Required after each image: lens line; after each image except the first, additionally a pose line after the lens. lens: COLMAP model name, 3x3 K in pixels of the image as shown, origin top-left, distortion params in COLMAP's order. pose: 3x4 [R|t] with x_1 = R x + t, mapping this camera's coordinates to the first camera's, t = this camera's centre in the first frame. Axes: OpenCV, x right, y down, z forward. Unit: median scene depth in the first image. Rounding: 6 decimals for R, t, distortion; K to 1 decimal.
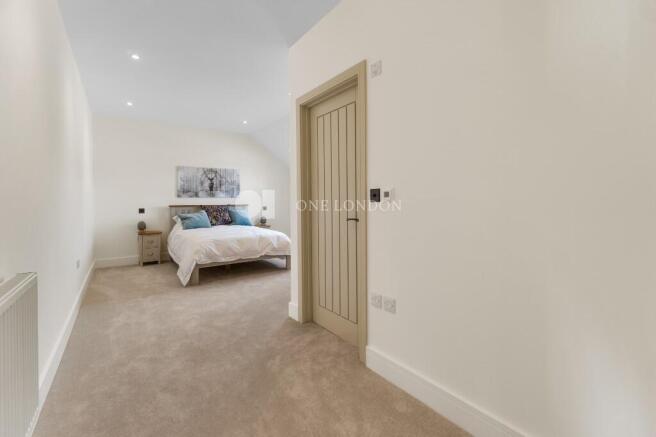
lens RADIAL K [[283.1, 0, 327.3], [0, 283.1, 211.5], [0, 0, 1]] dist [-0.002909, -0.000102]
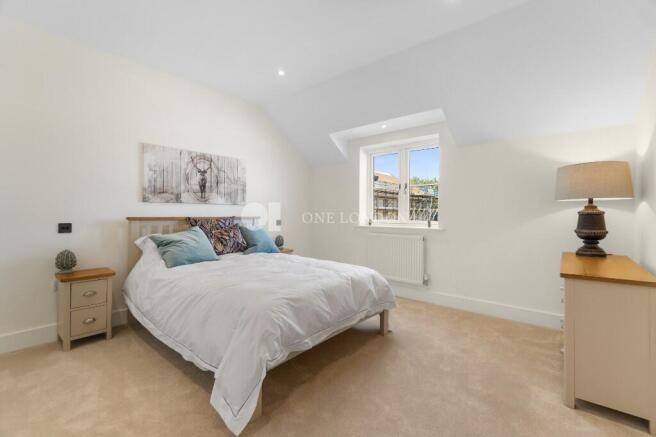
lens RADIAL K [[283.1, 0, 328.9], [0, 283.1, 219.7], [0, 0, 1]] dist [-0.002909, -0.000102]
pose [[0.969210, 0.008121, 0.246100, -0.322645], [-0.005668, 0.999927, -0.010674, -0.013394], [-0.246169, 0.008951, 0.969186, 0.403416]]
